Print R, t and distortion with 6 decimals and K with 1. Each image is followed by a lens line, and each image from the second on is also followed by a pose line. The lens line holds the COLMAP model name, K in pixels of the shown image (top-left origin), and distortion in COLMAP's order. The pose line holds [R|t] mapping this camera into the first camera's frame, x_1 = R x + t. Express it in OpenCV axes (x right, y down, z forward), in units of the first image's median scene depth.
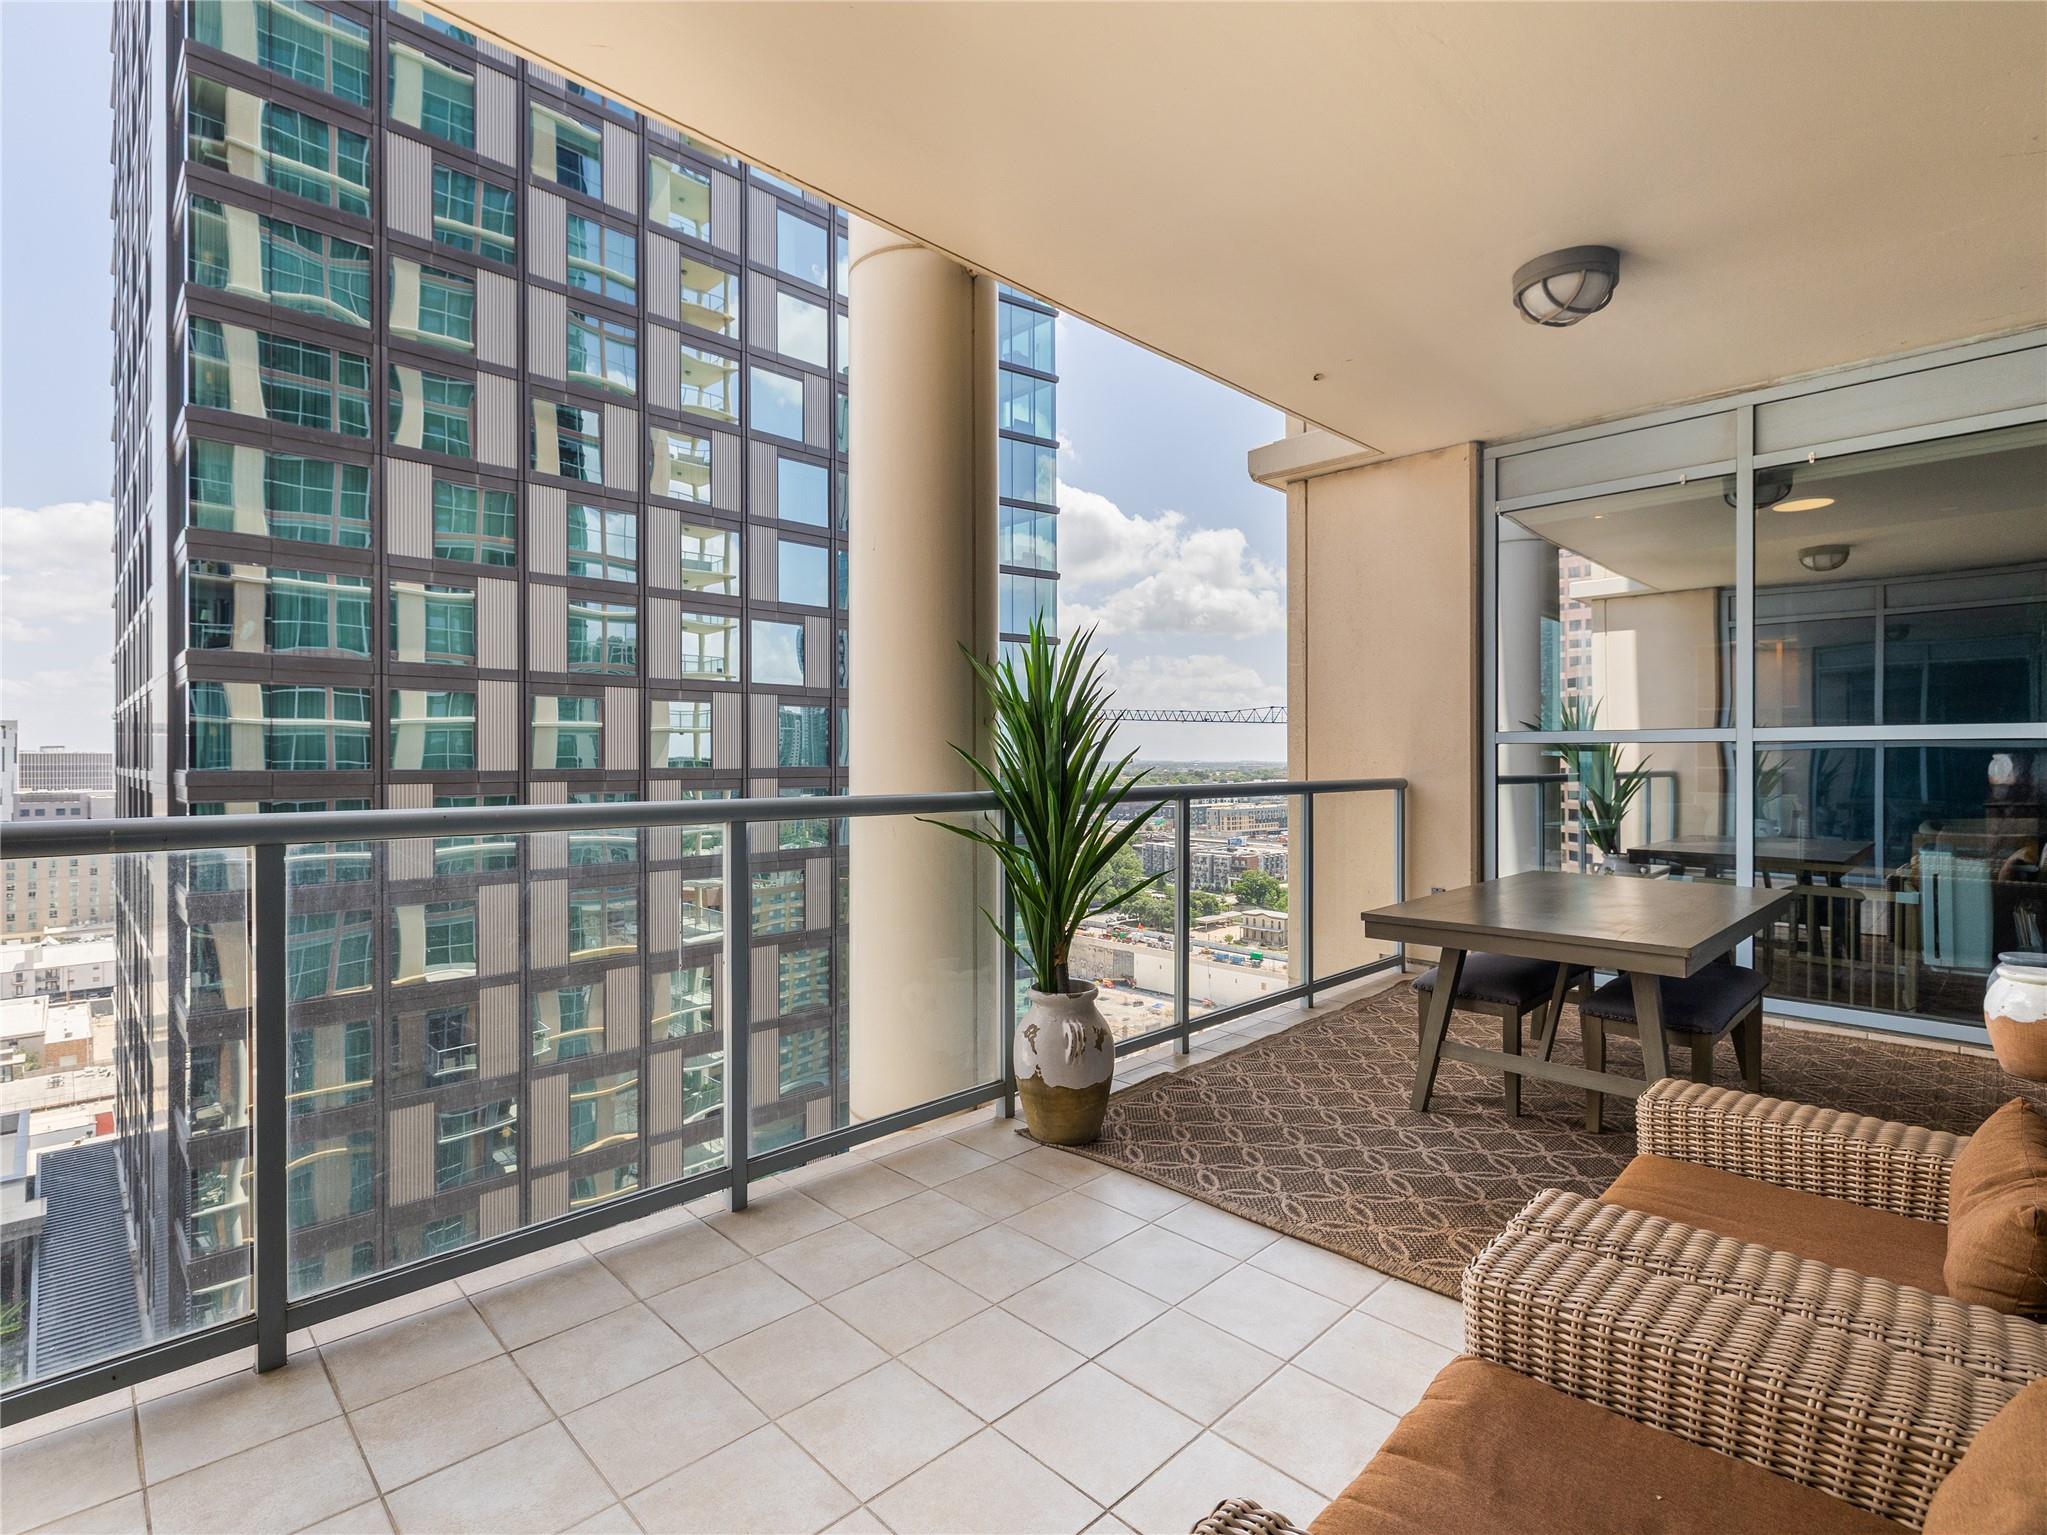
lens RADIAL K [[981.4, 0, 1012.1], [0, 981.4, 764.3], [0, 0, 1]] dist [0.001803, -0.000794]
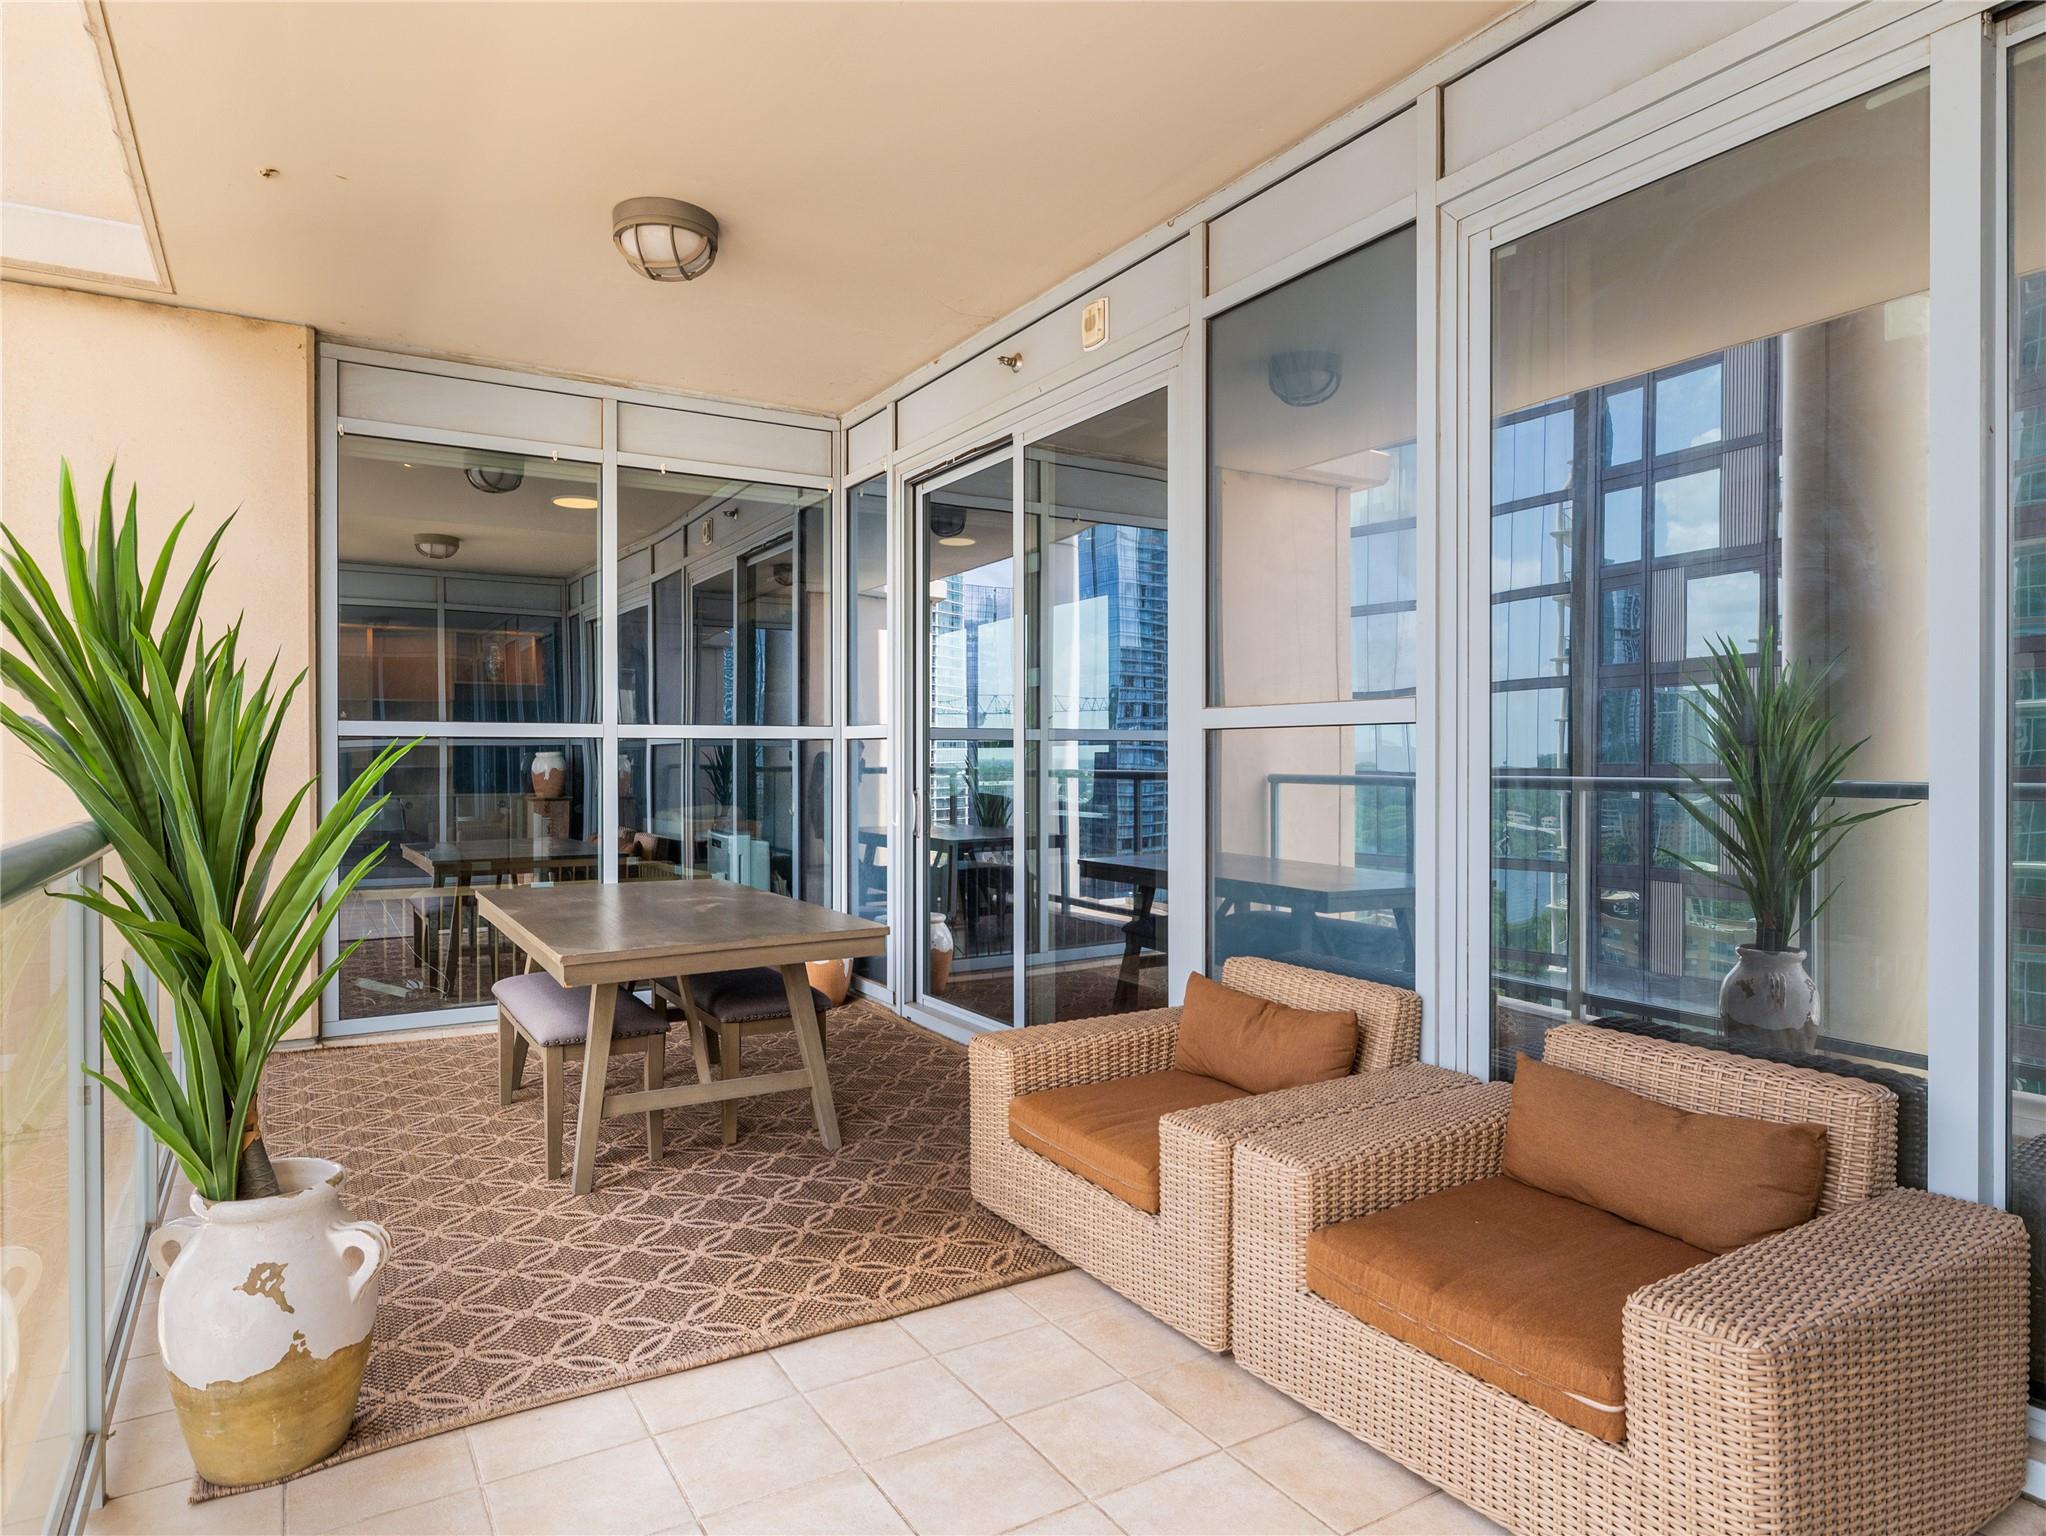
lens RADIAL K [[1217.3, 0, 1023.0], [0, 1217.3, 768.0], [0, 0, 1]] dist [-0.000987, -0.000278]
pose [[0.233489, -0.010817, 0.972299, -0.311109], [0.005516, 0.999937, 0.009800, -0.002615], [-0.972344, 0.003075, 0.233534, 0.275825]]
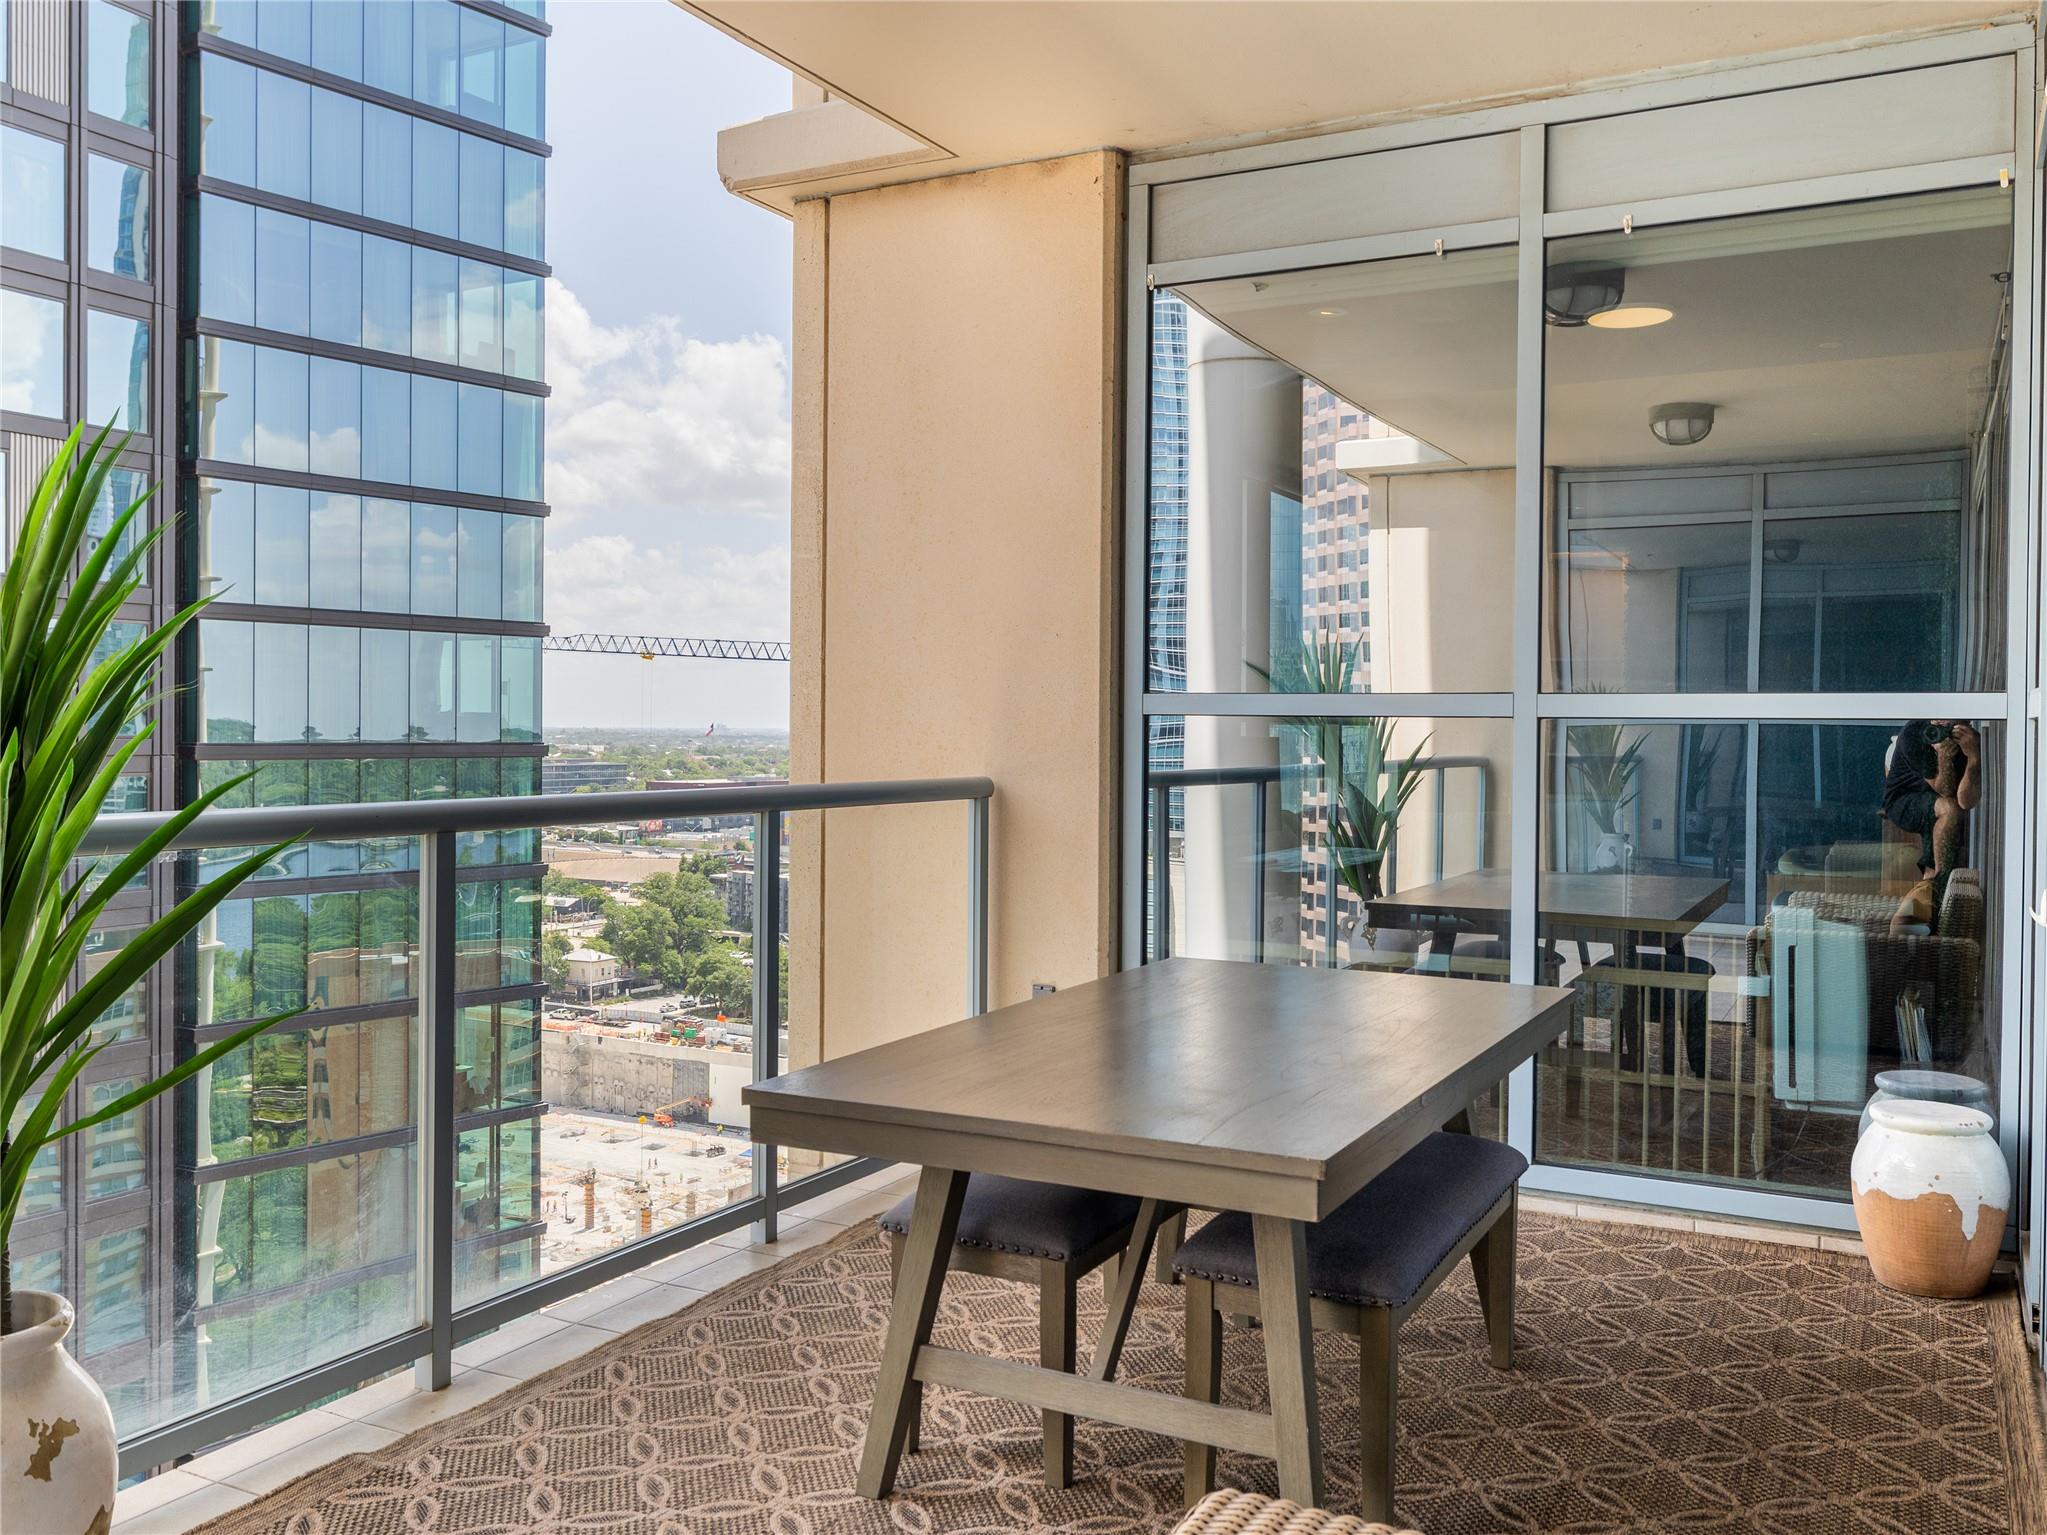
lens RADIAL K [[1688.2, 0, 1029.6], [0, 1688.2, 755.9], [0, 0, 1]] dist [-0.003169, 0.000508]
pose [[0.953809, 0.005258, 0.300369, 0.159478], [-0.009000, 0.999898, 0.011075, -0.008545], [-0.300280, -0.013267, 0.953759, 0.138137]]
